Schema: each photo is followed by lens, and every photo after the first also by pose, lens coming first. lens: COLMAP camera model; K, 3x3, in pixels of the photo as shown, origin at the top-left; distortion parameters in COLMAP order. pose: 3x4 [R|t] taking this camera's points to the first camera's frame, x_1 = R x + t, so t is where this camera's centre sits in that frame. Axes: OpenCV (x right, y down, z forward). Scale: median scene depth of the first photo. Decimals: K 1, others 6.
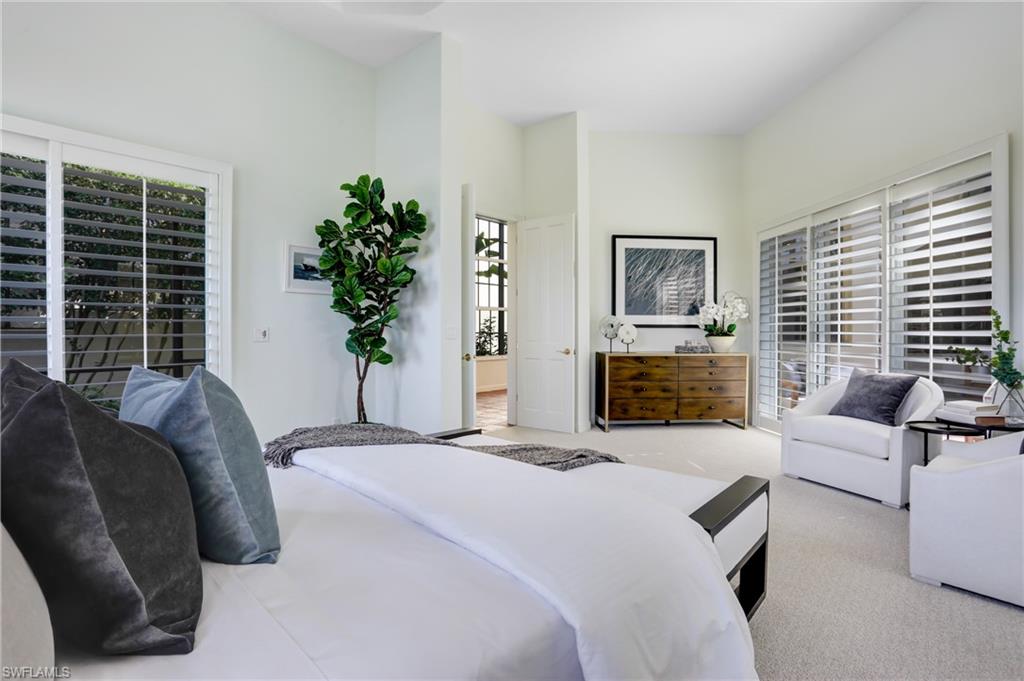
lens RADIAL K [[510.1, 0, 512.0], [0, 510.1, 340.5], [0, 0, 1]] dist [-0.001045, 0.000364]
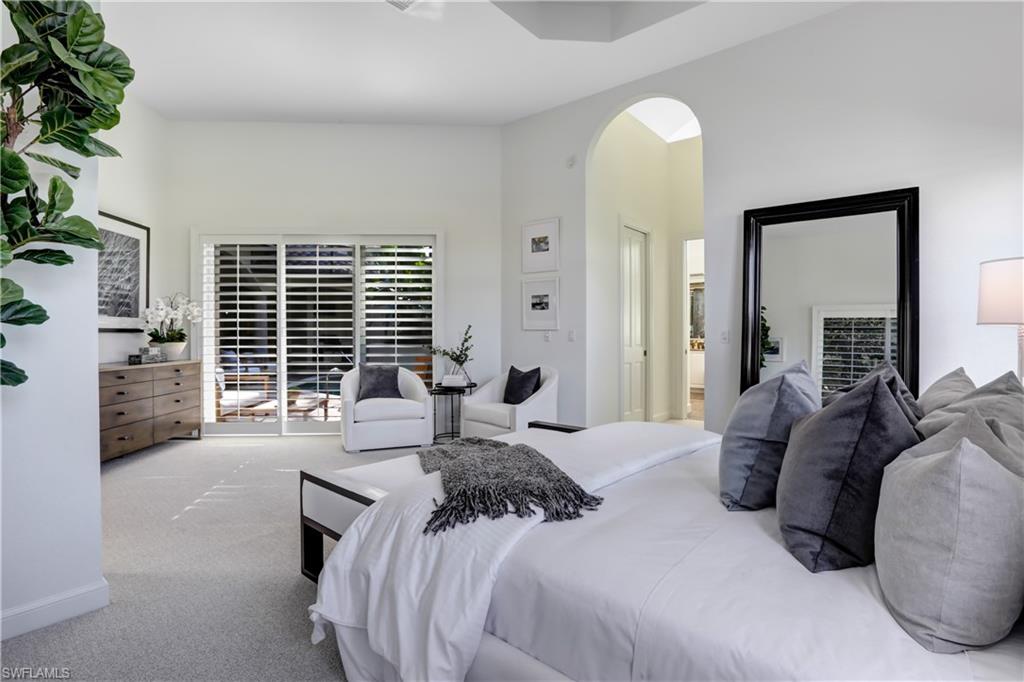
lens RADIAL K [[510.1, 0, 512.0], [0, 510.1, 341.0], [0, 0, 1]] dist [-0.001045, 0.000364]
pose [[0.034618, -0.013283, 0.999312, -0.475359], [0.019478, 0.999731, 0.012614, -0.009962], [-0.999211, 0.019028, 0.034867, 0.386214]]
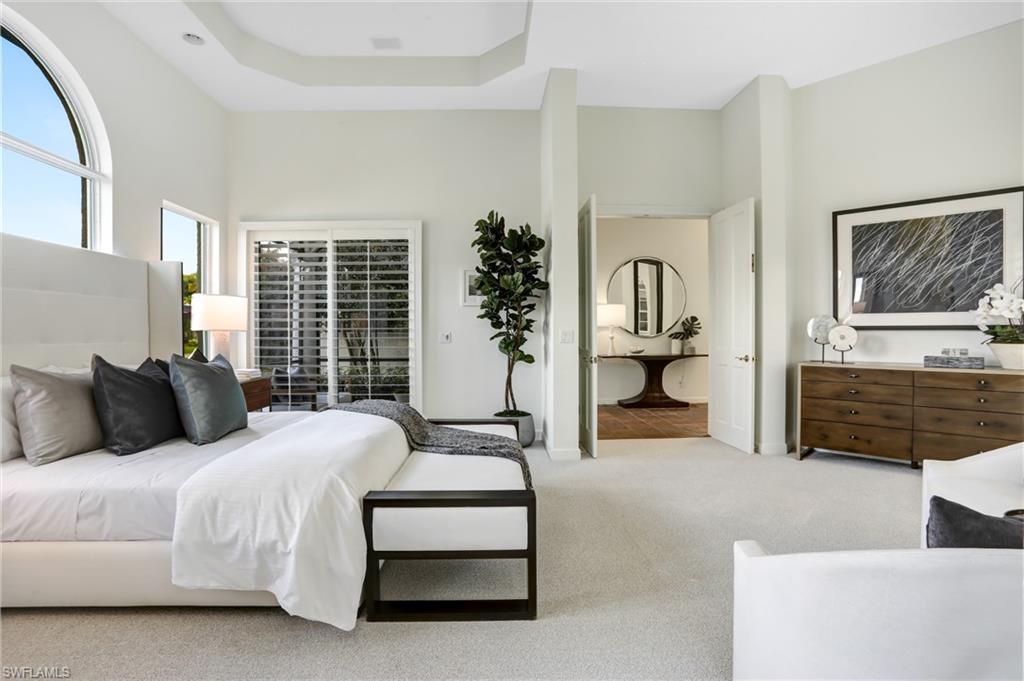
lens RADIAL K [[510.1, 0, 512.0], [0, 510.1, 340.5], [0, 0, 1]] dist [-0.001045, 0.000364]
pose [[0.695523, 0.008850, -0.718449, 0.445529], [-0.013018, 0.999915, -0.000284, -0.003500], [0.718385, 0.009550, 0.695580, 0.112313]]
